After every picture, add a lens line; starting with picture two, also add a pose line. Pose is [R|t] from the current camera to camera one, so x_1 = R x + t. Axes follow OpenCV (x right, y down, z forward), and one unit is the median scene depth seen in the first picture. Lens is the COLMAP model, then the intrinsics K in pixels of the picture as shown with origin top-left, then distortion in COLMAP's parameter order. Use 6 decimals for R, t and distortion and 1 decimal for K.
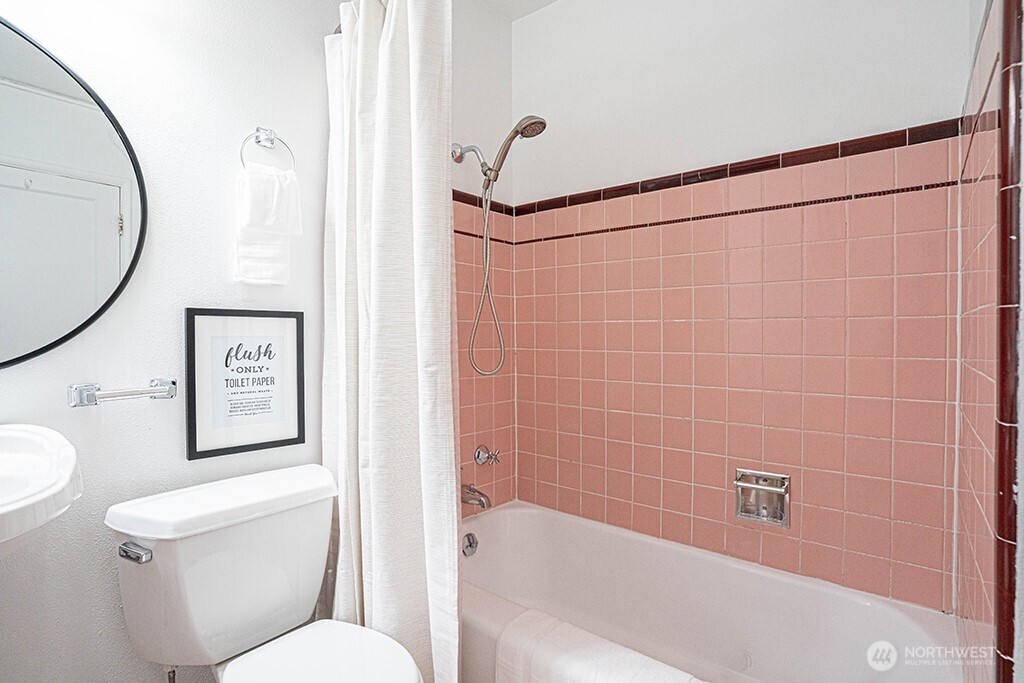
lens RADIAL K [[491.3, 0, 508.8], [0, 491.3, 344.1], [0, 0, 1]] dist [-0.084221, 0.039425]
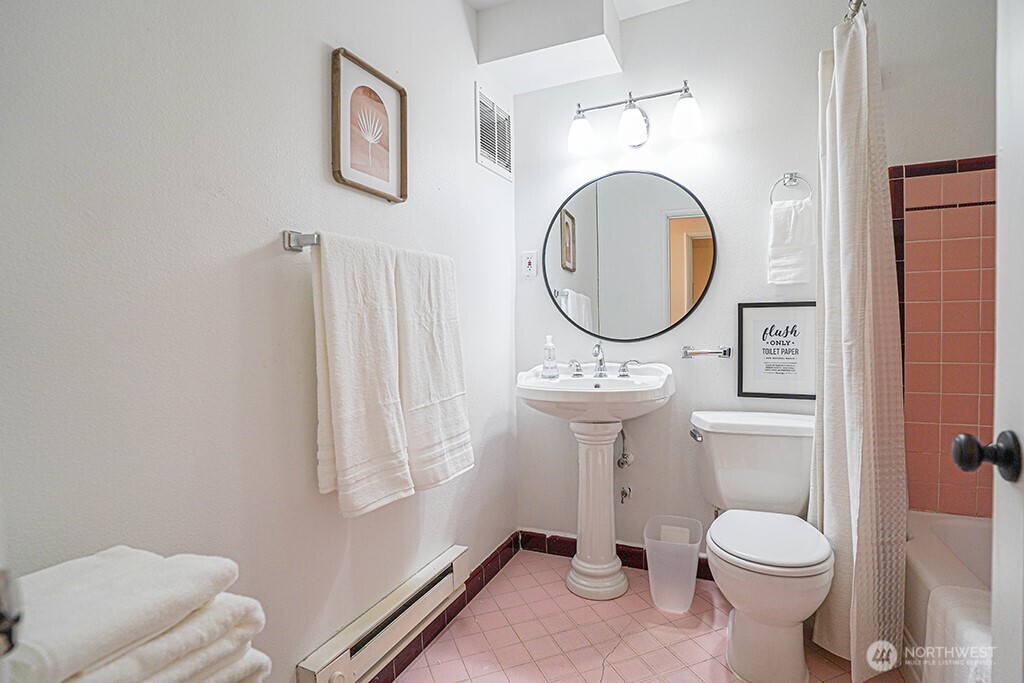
lens RADIAL K [[491.3, 0, 508.8], [0, 491.3, 344.1], [0, 0, 1]] dist [-0.084221, 0.039425]
pose [[0.279519, 0.033469, -0.959557, 0.644009], [0.001769, 0.999373, 0.035373, 0.003340], [0.960138, -0.011585, 0.279285, -0.204294]]
